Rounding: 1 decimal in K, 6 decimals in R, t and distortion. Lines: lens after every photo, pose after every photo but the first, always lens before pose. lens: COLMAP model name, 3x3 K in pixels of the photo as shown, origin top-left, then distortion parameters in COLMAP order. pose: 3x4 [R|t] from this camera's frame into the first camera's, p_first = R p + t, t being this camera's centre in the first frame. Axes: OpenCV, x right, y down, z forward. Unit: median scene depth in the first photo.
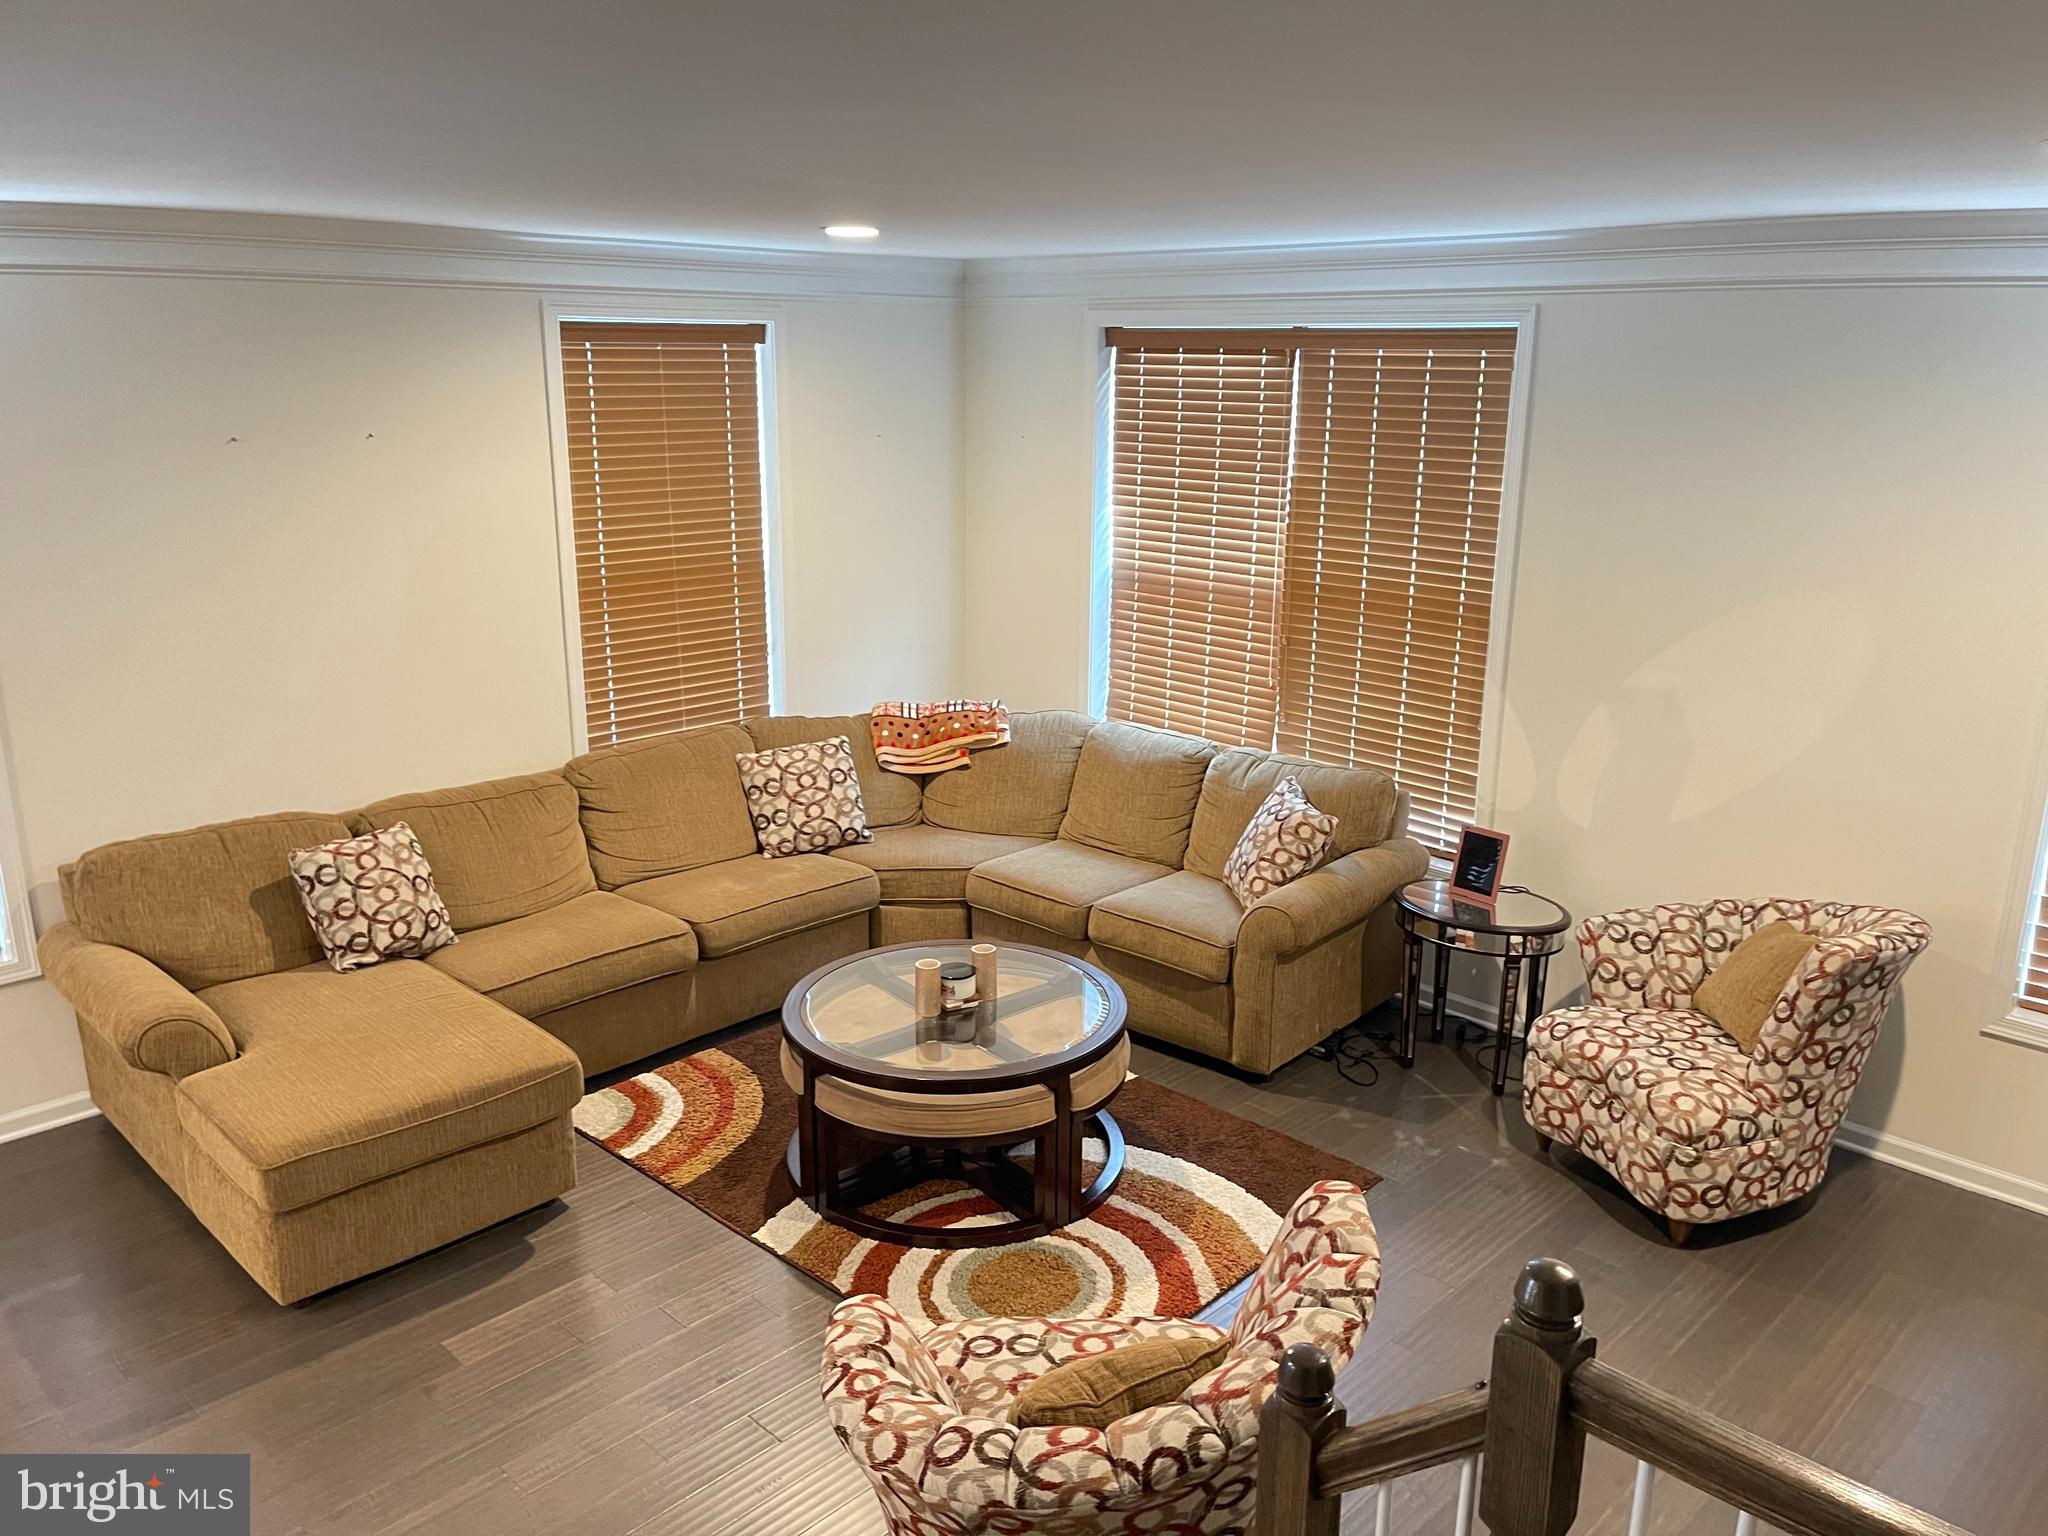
lens RADIAL K [[1546.3, 0, 1038.0], [0, 1546.3, 765.6], [0, 0, 1]] dist [0.074730, -0.084158]
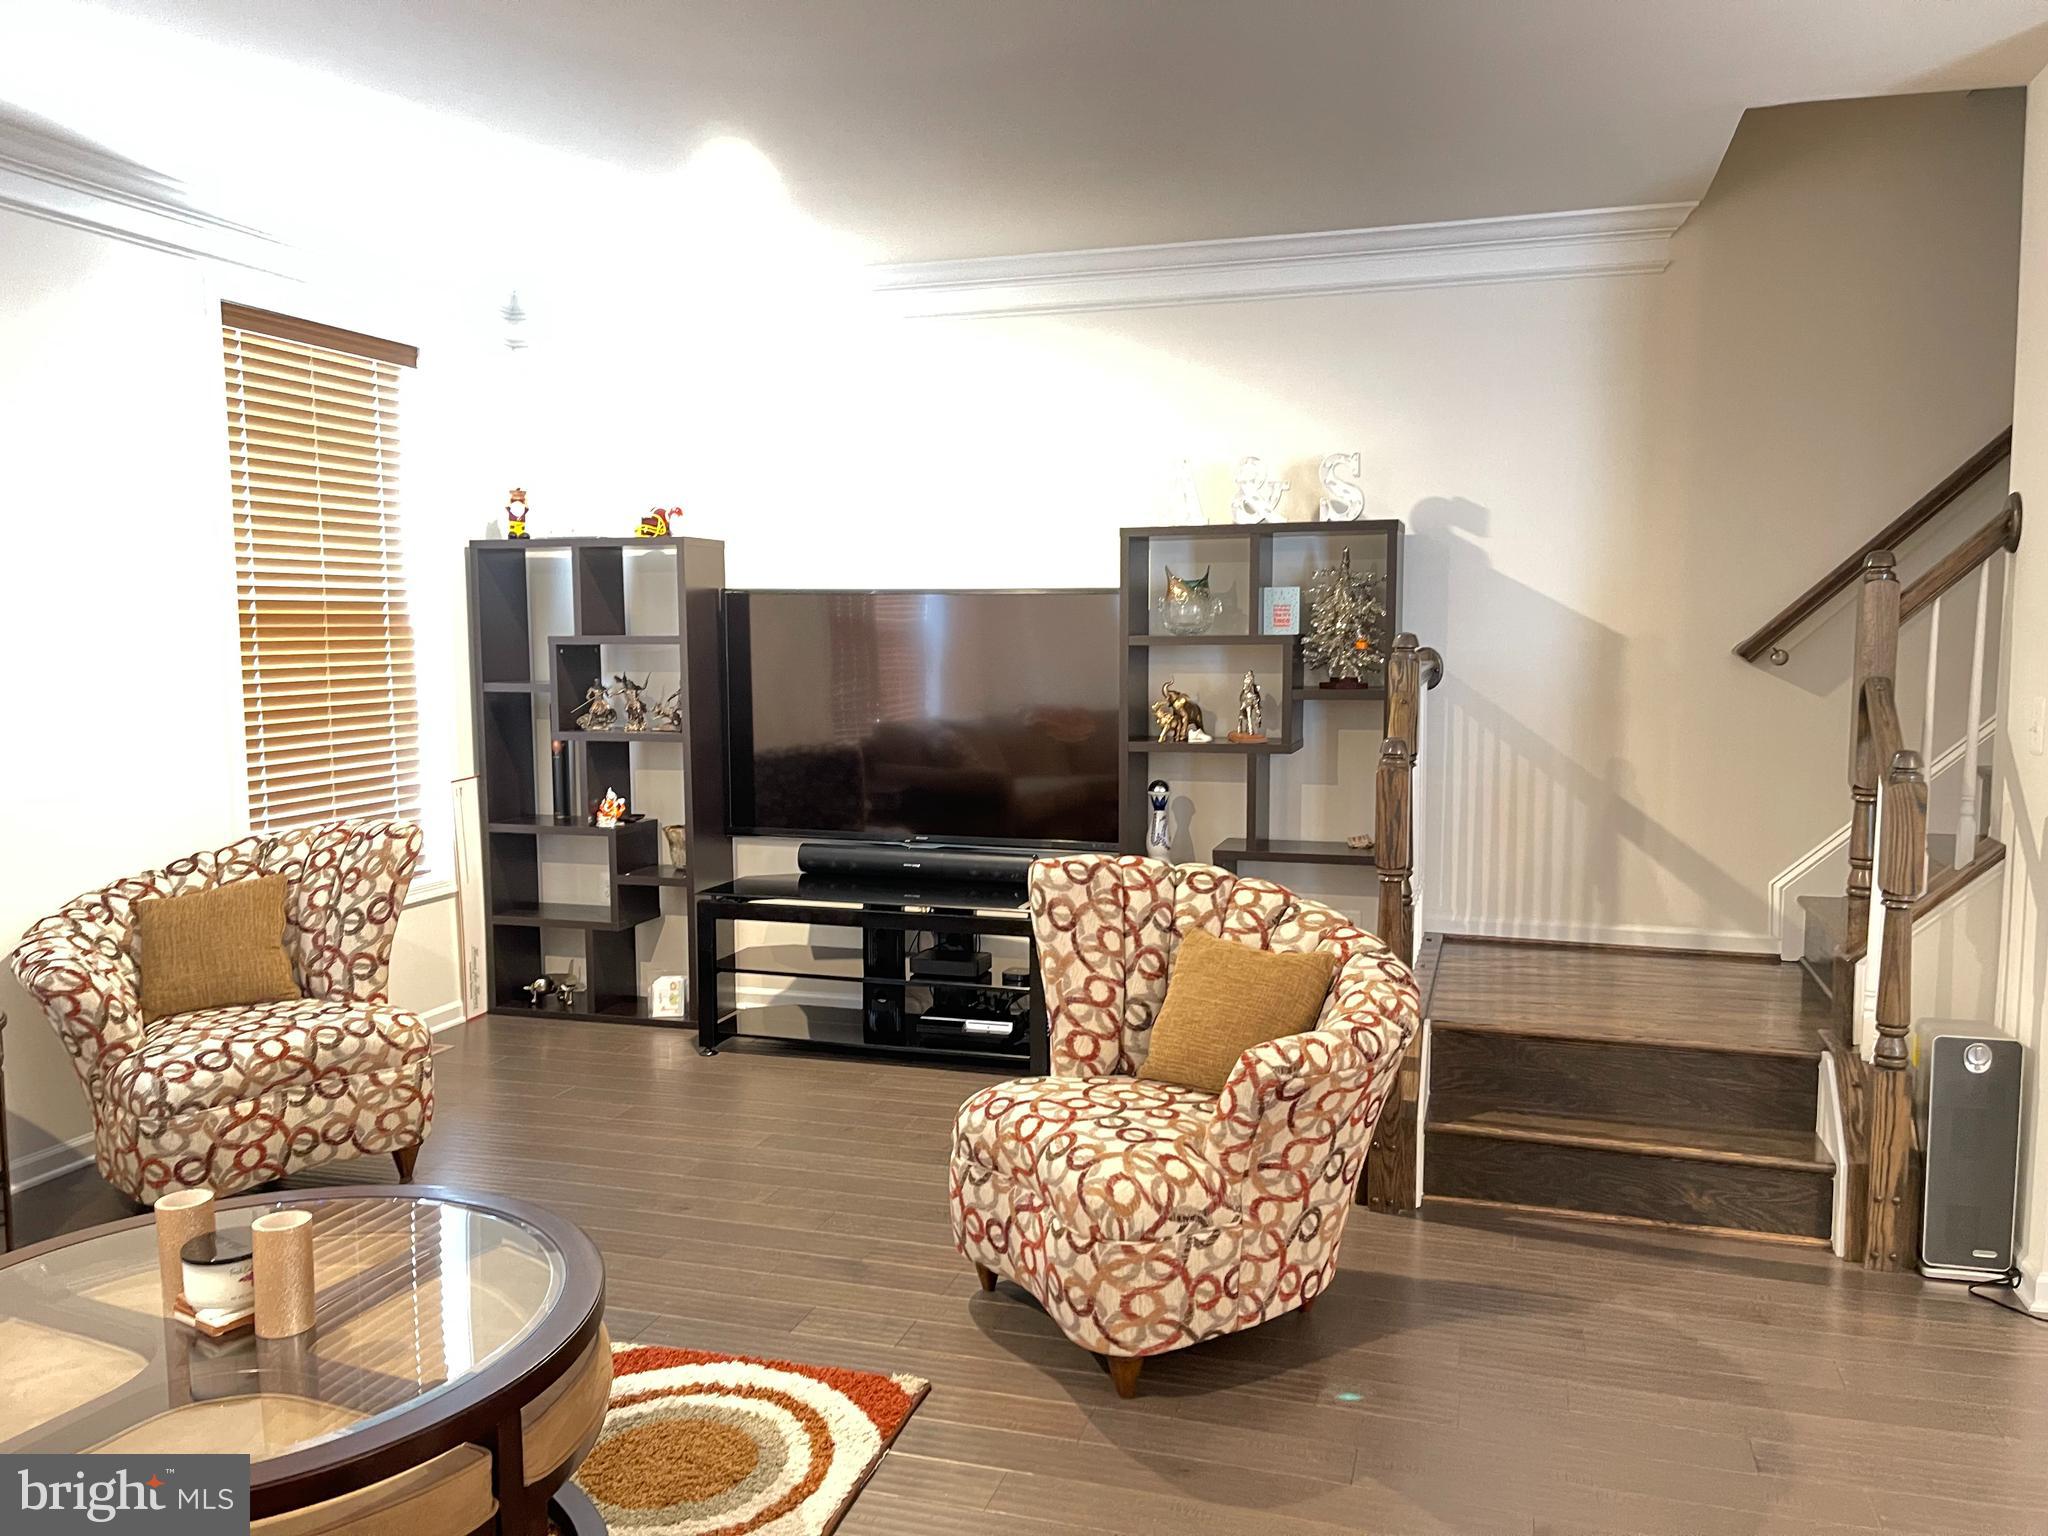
lens RADIAL K [[1546.3, 0, 1044.4], [0, 1546.3, 780.6], [0, 0, 1]] dist [0.074730, -0.084158]
pose [[-0.467483, -0.094100, 0.878980, -0.471345], [0.230606, 0.946909, 0.224020, -0.042265], [-0.853394, 0.307423, -0.420963, 0.766601]]
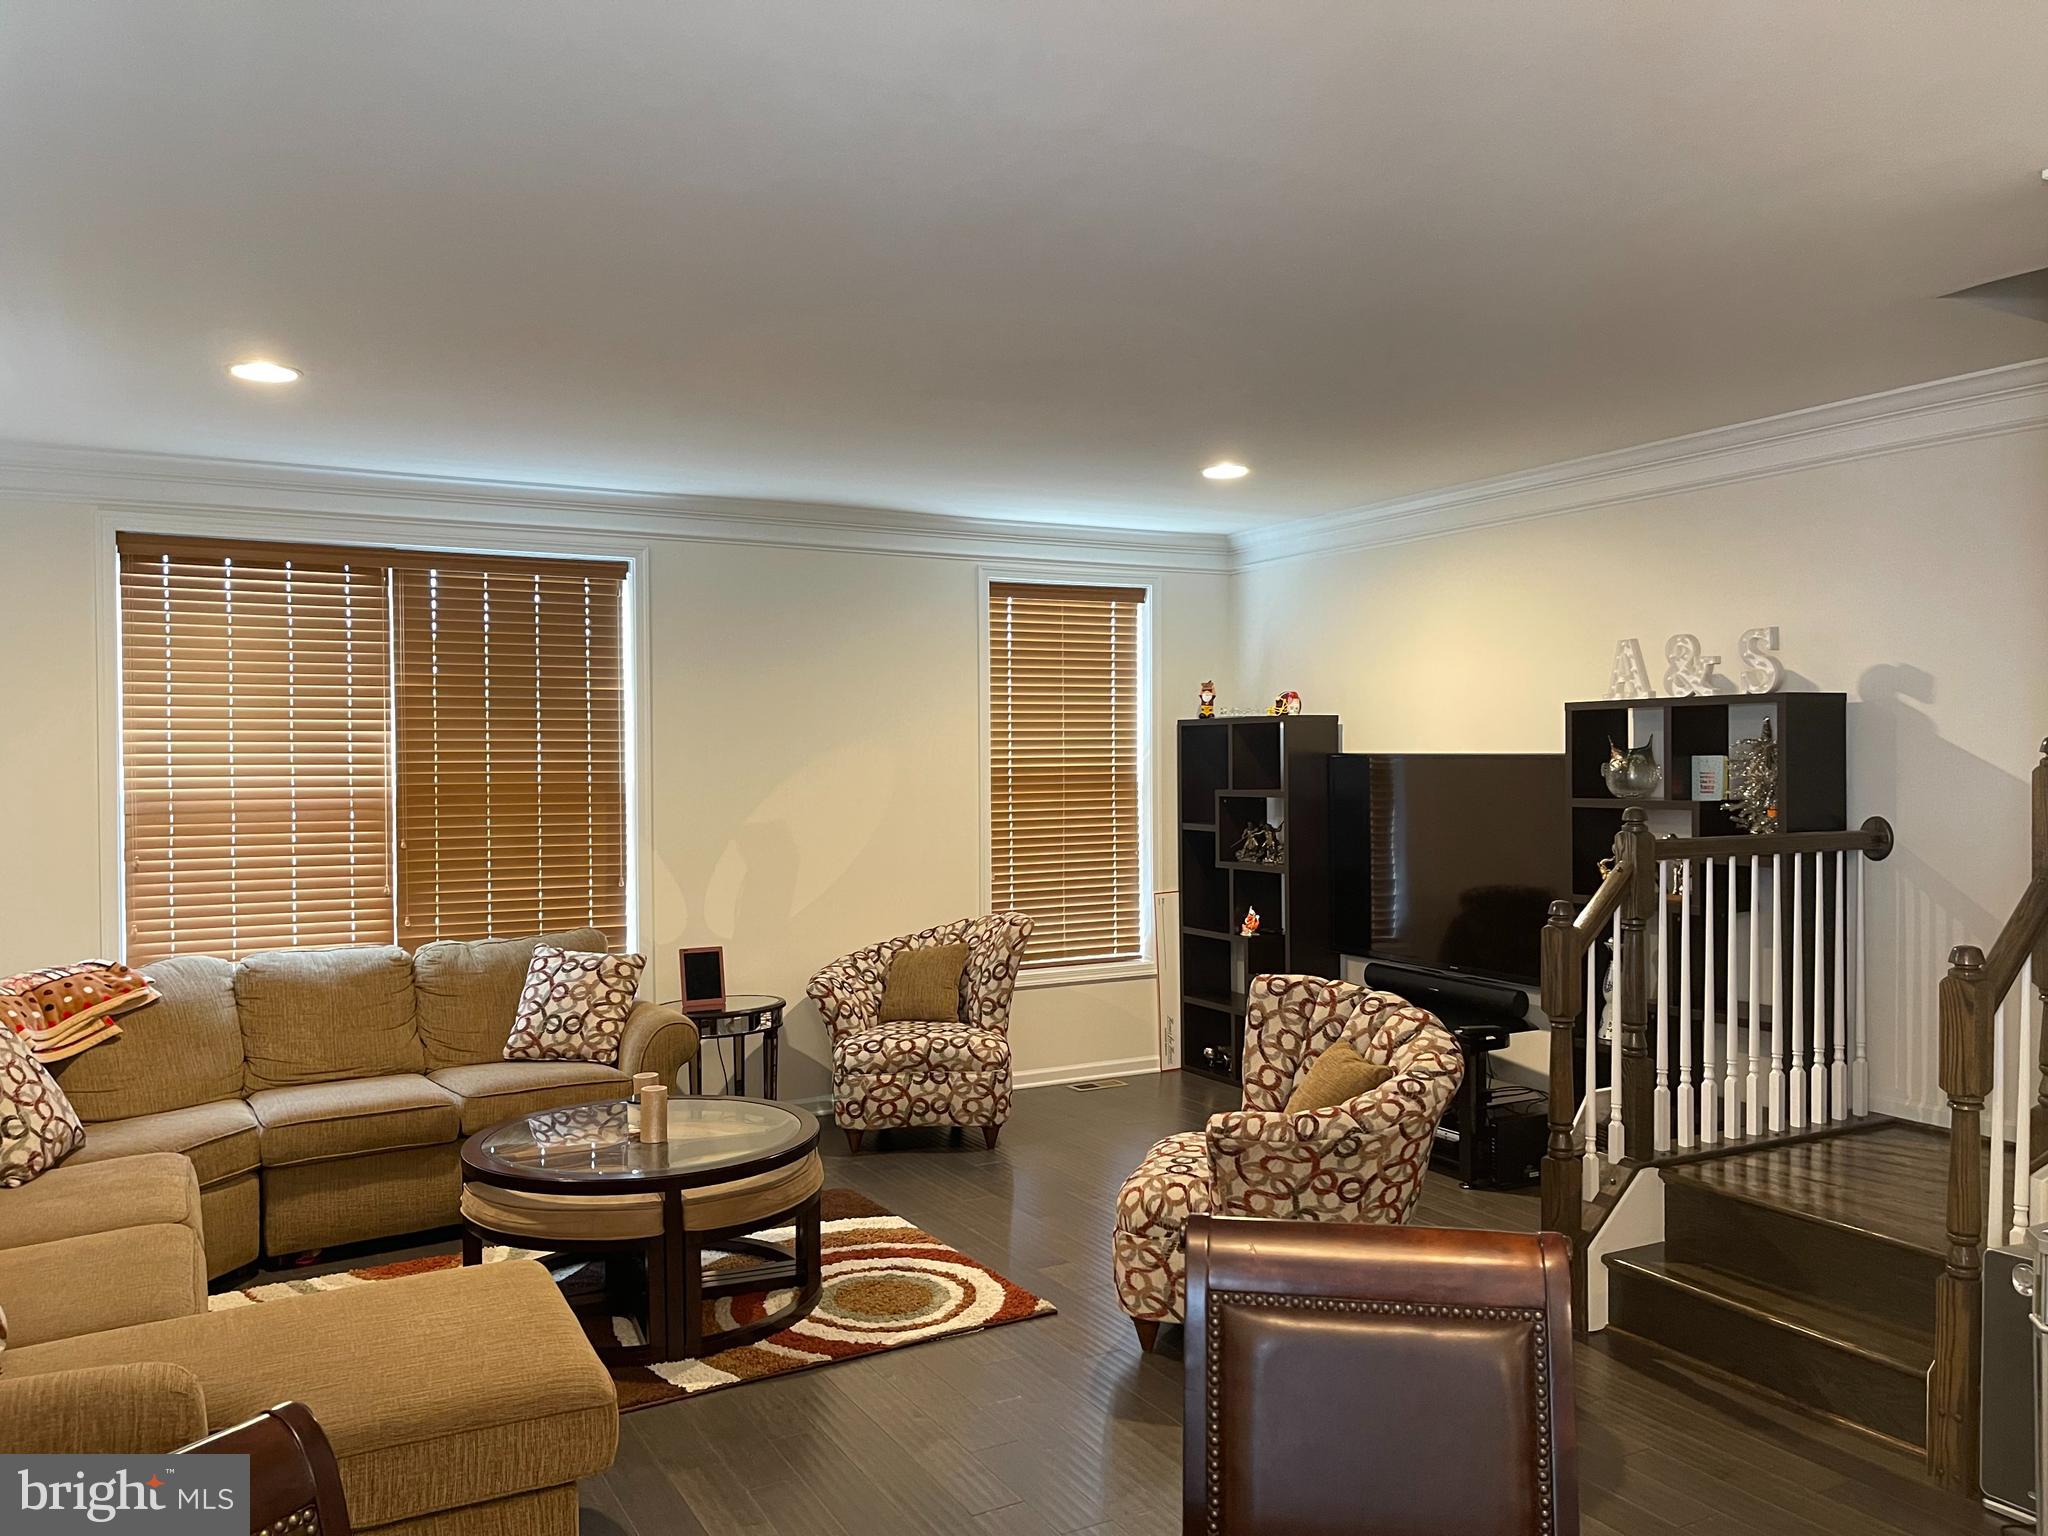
lens RADIAL K [[1546.3, 0, 1026.0], [0, 1546.3, 776.7], [0, 0, 1]] dist [0.074730, -0.084158]
pose [[0.284990, -0.023495, 0.958243, -0.766839], [0.259840, 0.964161, -0.053639, 0.040414], [-0.922640, 0.264276, 0.280881, 0.353301]]
